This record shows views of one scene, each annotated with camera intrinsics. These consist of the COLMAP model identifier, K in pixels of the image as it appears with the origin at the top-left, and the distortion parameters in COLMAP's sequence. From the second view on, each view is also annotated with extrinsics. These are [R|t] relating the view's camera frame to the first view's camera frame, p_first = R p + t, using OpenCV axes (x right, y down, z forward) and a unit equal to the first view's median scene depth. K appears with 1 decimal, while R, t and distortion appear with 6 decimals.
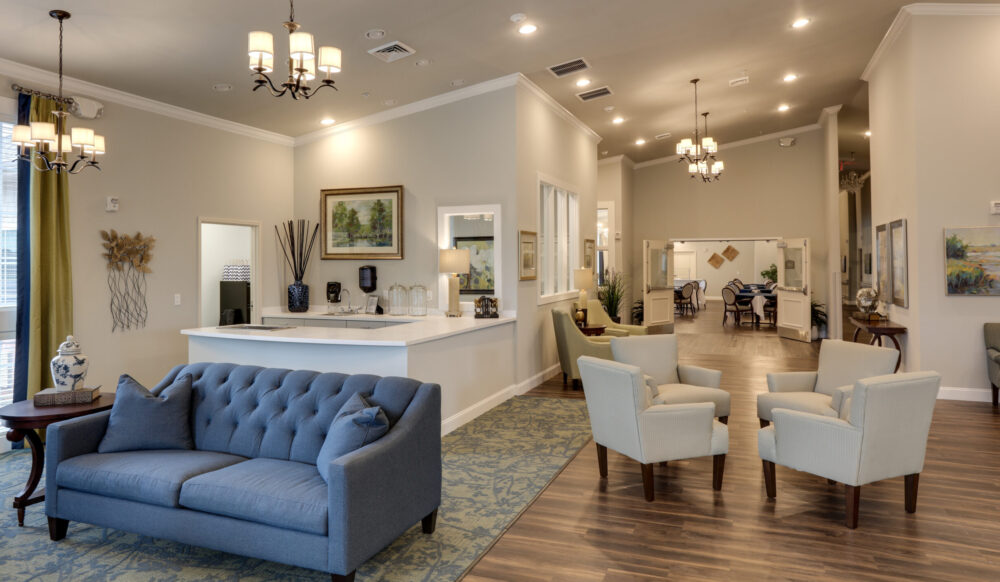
lens RADIAL K [[673.0, 0, 497.2], [0, 673.0, 248.1], [0, 0, 1]] dist [-0.036131, 0.057359]
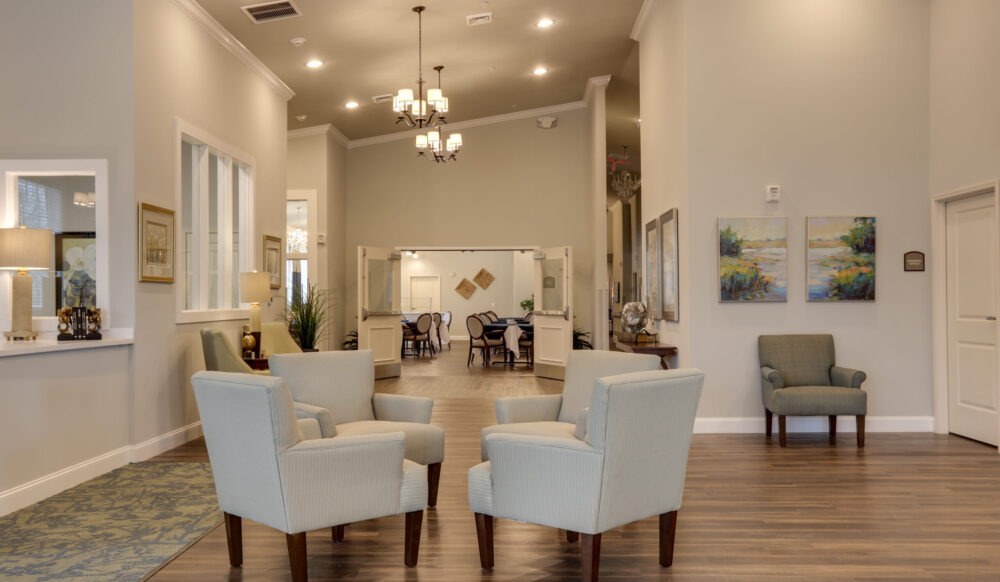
lens RADIAL K [[906.8, 0, 503.3], [0, 906.8, 287.1], [0, 0, 1]] dist [0.023510, 0.000000]
pose [[0.939666, 0.002185, 0.342085, 0.062311], [-0.004726, 0.999967, 0.006595, 0.046858], [-0.342060, -0.007814, 0.939646, 0.077888]]
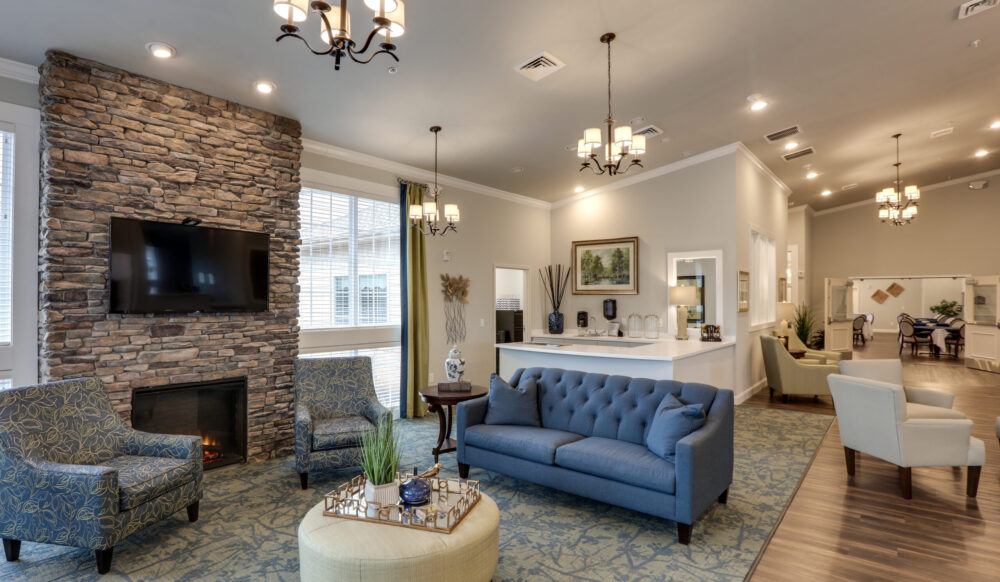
lens RADIAL K [[530.0, 0, 495.8], [0, 530.0, 297.1], [0, 0, 1]] dist [-0.026404, 0.013858]
pose [[0.955384, 0.003417, -0.295348, -0.105734], [0.002905, 0.999776, 0.020965, -0.000068], [0.295353, -0.020888, 0.955160, -0.049380]]
